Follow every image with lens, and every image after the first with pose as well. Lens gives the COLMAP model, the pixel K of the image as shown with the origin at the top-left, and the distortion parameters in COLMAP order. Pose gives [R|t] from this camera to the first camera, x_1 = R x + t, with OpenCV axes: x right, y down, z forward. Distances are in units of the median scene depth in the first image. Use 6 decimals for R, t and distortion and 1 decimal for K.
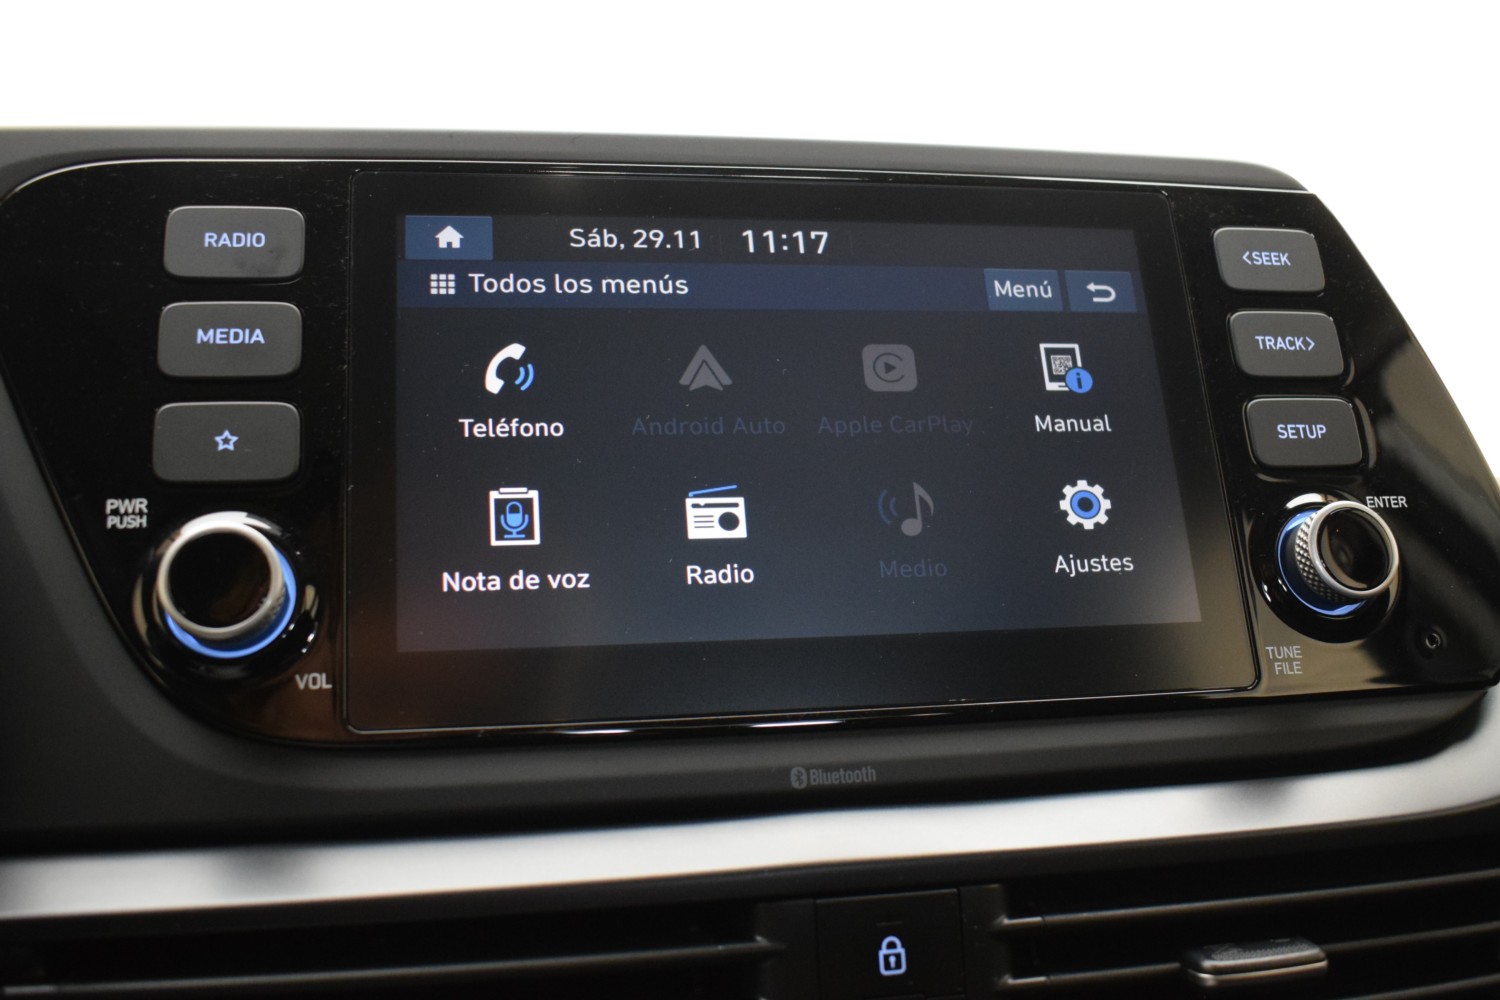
lens RADIAL K [[1386.1, 0, 750.0], [0, 1386.1, 500.0], [0, 0, 1]] dist [-0.099041, -0.000655]
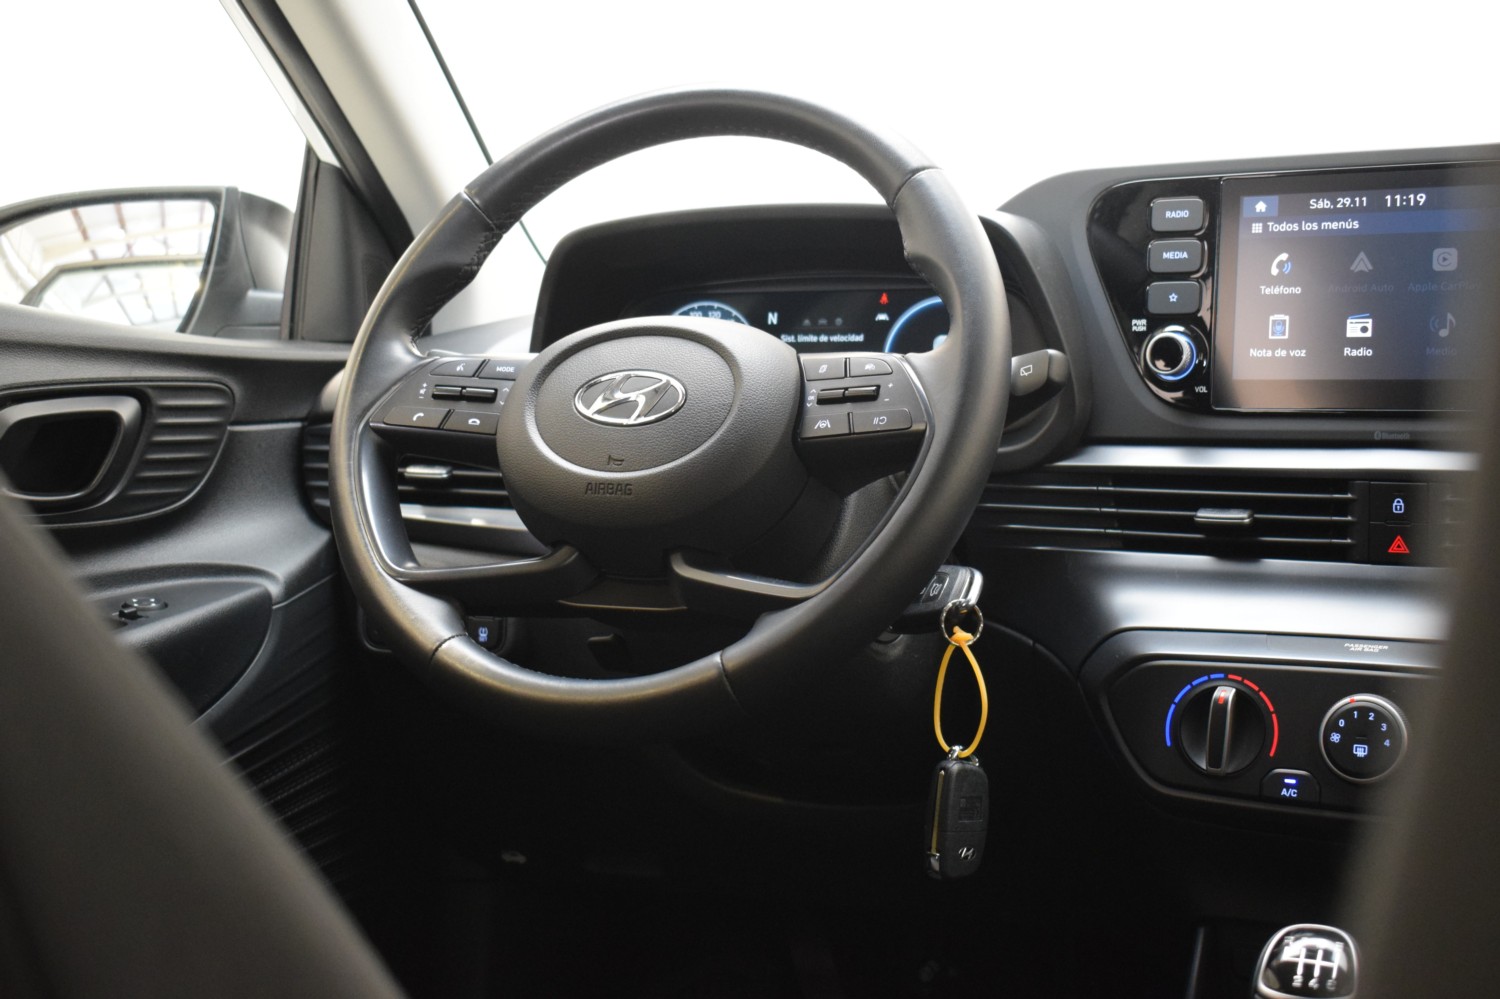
lens RADIAL K [[1926.8, 0, 820.8], [0, 1926.8, 498.1], [0, 0, 1]] dist [-0.044038, -0.011726]
pose [[0.754903, 0.090213, -0.649603, 1.447237], [0.074261, 0.972366, 0.221335, -0.502062], [0.651619, -0.215327, 0.727342, -2.084245]]
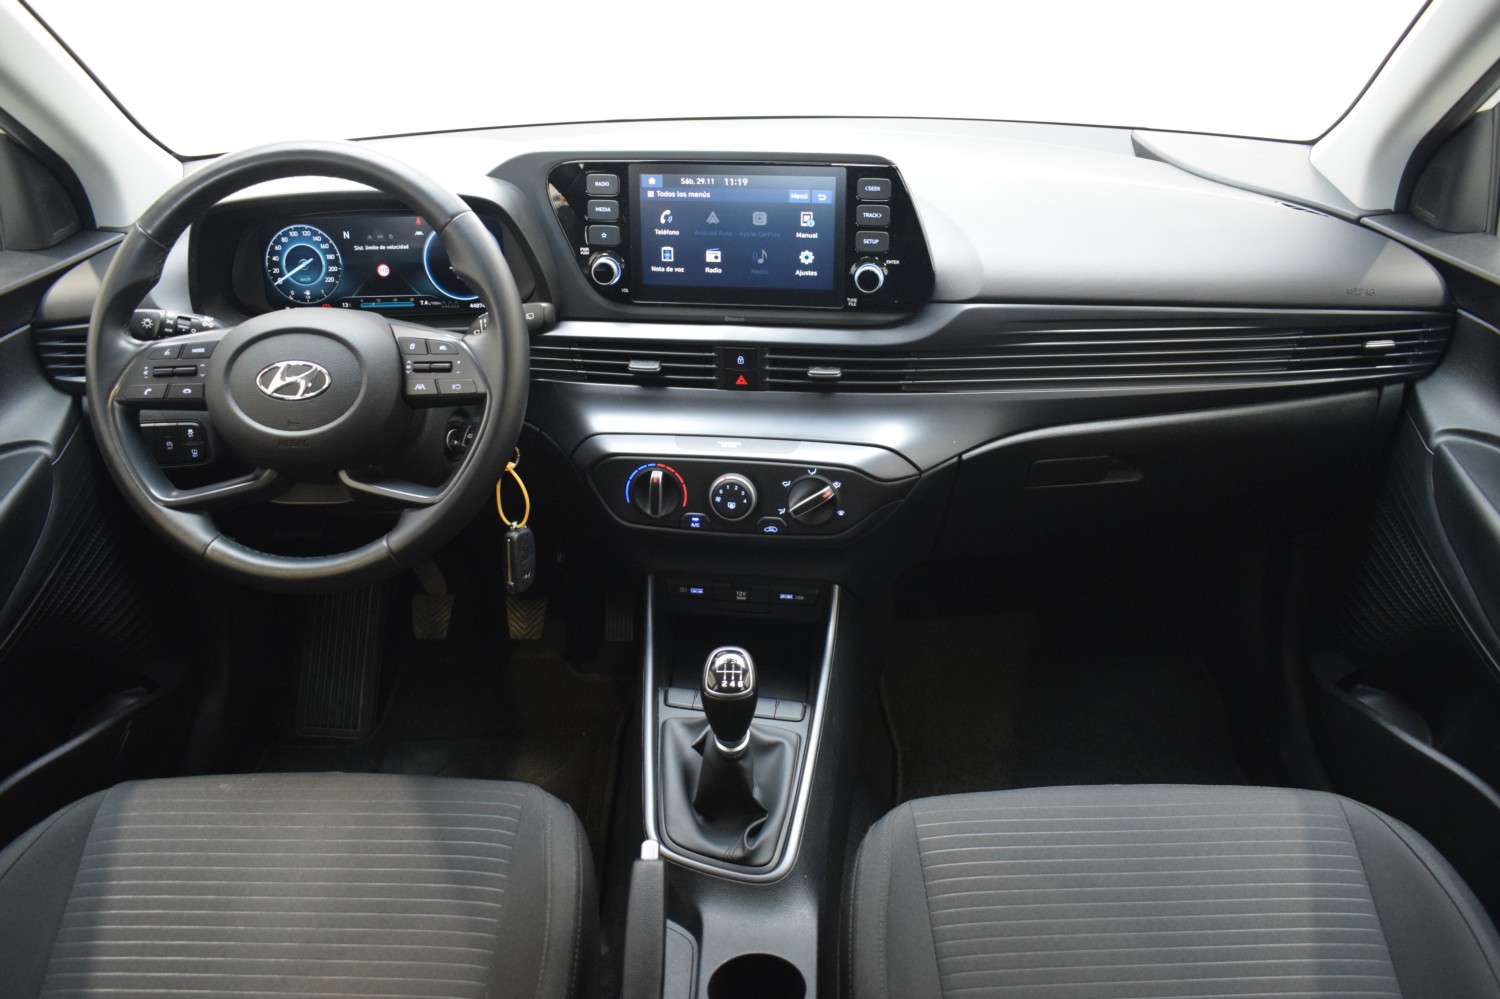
lens RADIAL K [[1148.3, 0, 750.0], [0, 1148.3, 499.5], [0, 0, 1]] dist [-0.074169, 0.001785]
pose [[0.939040, 0.185639, -0.289382, 1.208662], [0.027442, 0.798541, 0.601314, -1.467044], [0.342711, -0.572600, 0.744768, -1.956278]]
